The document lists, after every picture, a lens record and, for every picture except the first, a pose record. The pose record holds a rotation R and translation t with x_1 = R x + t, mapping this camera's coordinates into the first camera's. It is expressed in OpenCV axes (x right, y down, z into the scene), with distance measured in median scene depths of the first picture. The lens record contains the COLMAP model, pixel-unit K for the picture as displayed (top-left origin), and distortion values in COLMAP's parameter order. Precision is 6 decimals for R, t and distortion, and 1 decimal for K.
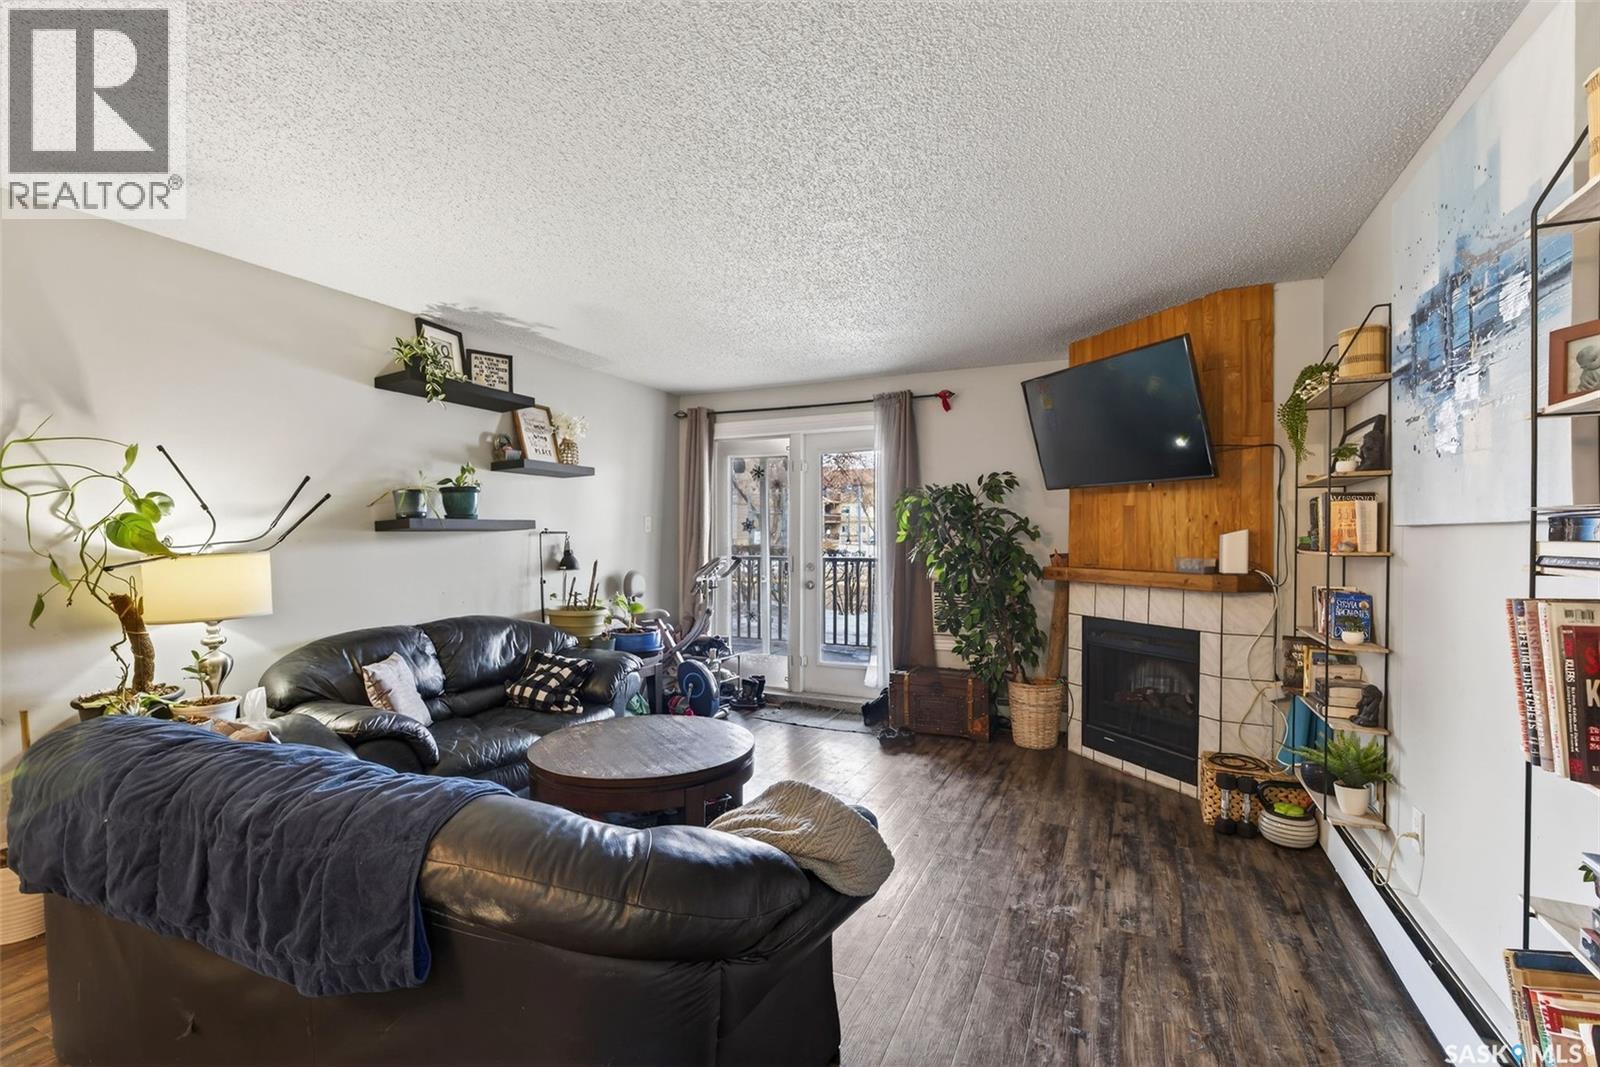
lens RADIAL K [[718.2, 0, 773.4], [0, 718.2, 539.1], [0, 0, 1]] dist [-0.013716, 0.003022]
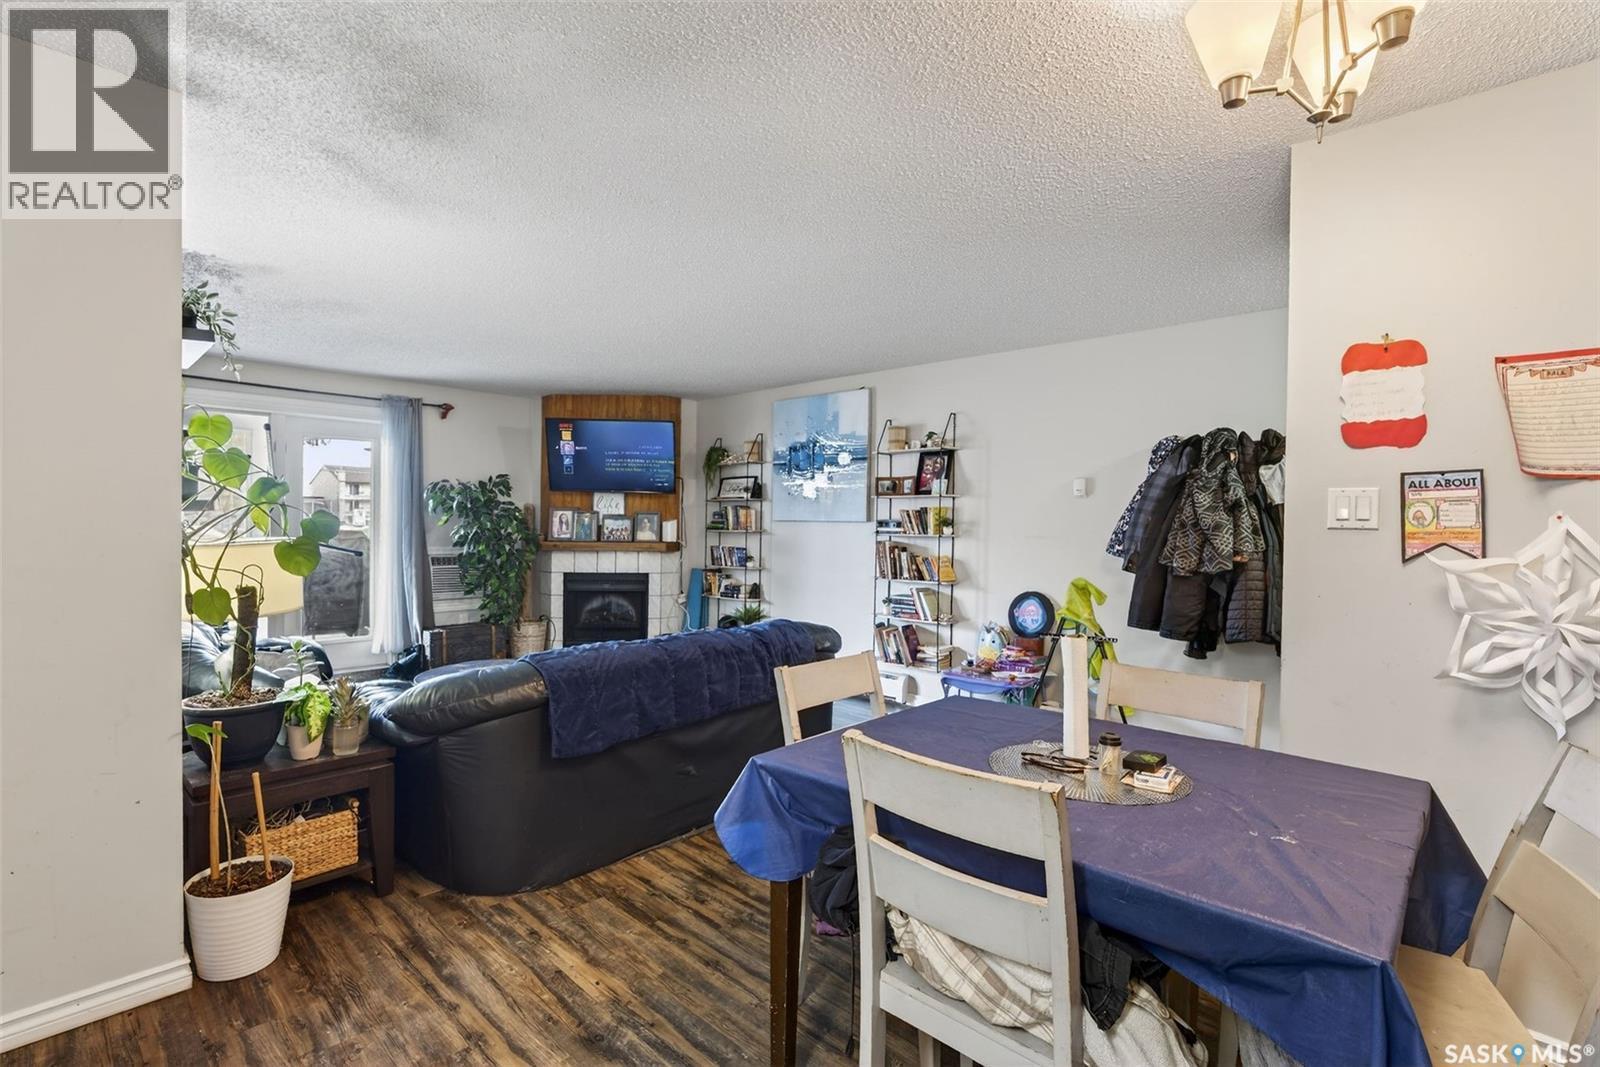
lens RADIAL K [[718.2, 0, 794.8], [0, 718.2, 526.6], [0, 0, 1]] dist [-0.013716, 0.003022]
pose [[0.316210, -0.001095, 0.948689, -0.916994], [-0.008454, 0.999956, 0.003972, -0.004045], [-0.948652, -0.009276, 0.316187, 0.034878]]
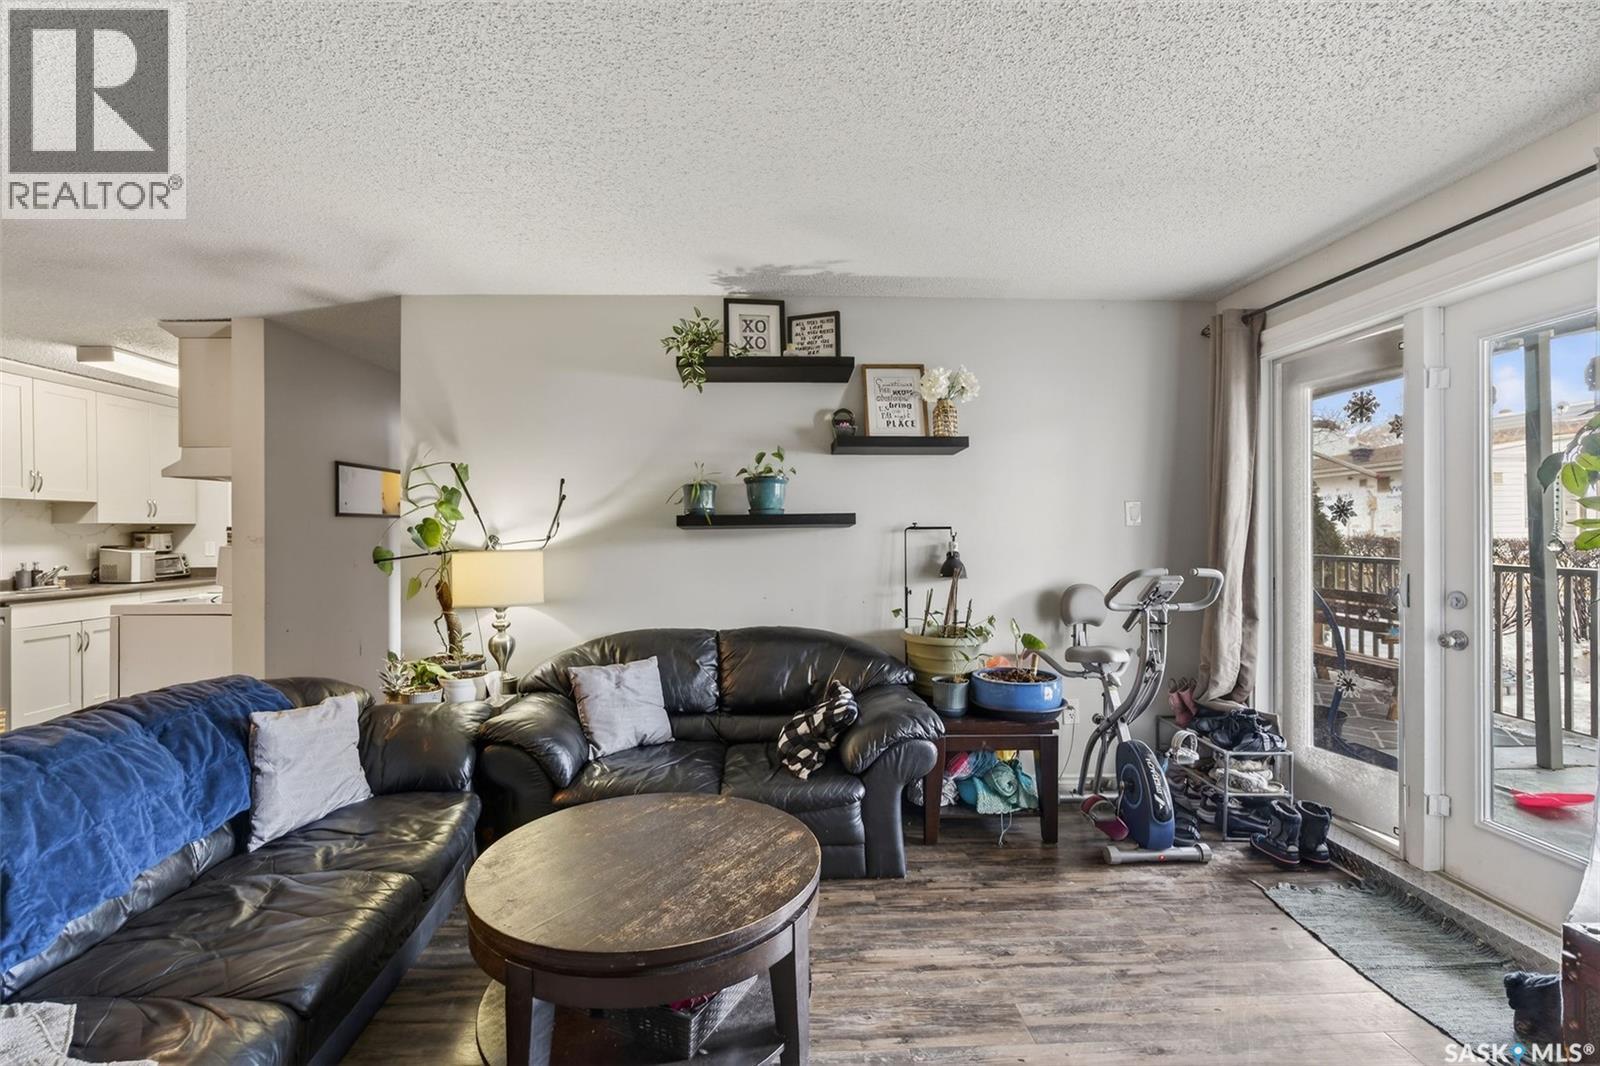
lens RADIAL K [[718.2, 0, 798.4], [0, 718.2, 531.5], [0, 0, 1]] dist [-0.013716, 0.003022]
pose [[0.480028, -0.000808, -0.877253, 0.325799], [0.003264, 0.999994, 0.000865, -0.007370], [0.877247, -0.003279, 0.480028, 0.573653]]
